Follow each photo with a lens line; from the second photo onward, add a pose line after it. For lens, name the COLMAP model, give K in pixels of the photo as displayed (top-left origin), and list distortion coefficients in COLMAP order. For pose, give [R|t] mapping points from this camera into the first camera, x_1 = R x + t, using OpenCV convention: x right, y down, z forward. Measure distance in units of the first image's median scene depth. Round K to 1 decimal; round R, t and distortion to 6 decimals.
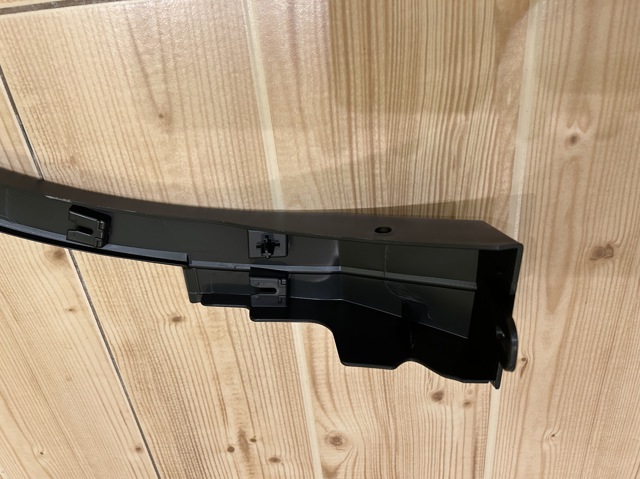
lens RADIAL K [[491.3, 0, 314.4], [0, 491.3, 242.2], [0, 0, 1]] dist [0.023330, -0.039606]
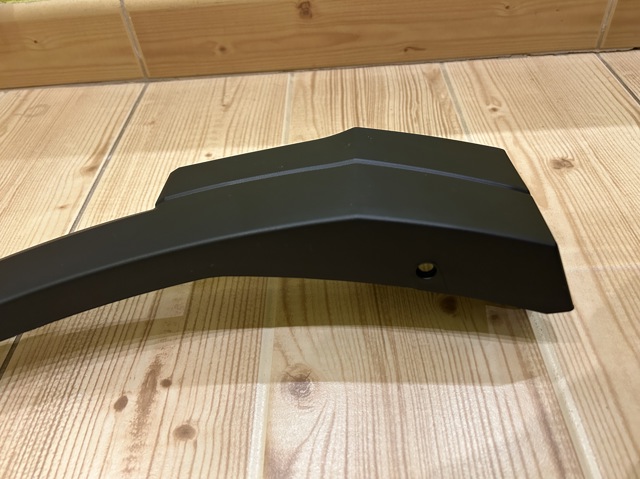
lens RADIAL K [[491.3, 0, 317.6], [0, 491.3, 238.8], [0, 0, 1]] dist [0.023330, -0.039606]
pose [[0.993606, 0.054223, -0.099029, 0.157515], [-0.110514, 0.287668, -0.951333, 1.259800], [-0.023096, 0.956194, 0.291821, 0.886265]]
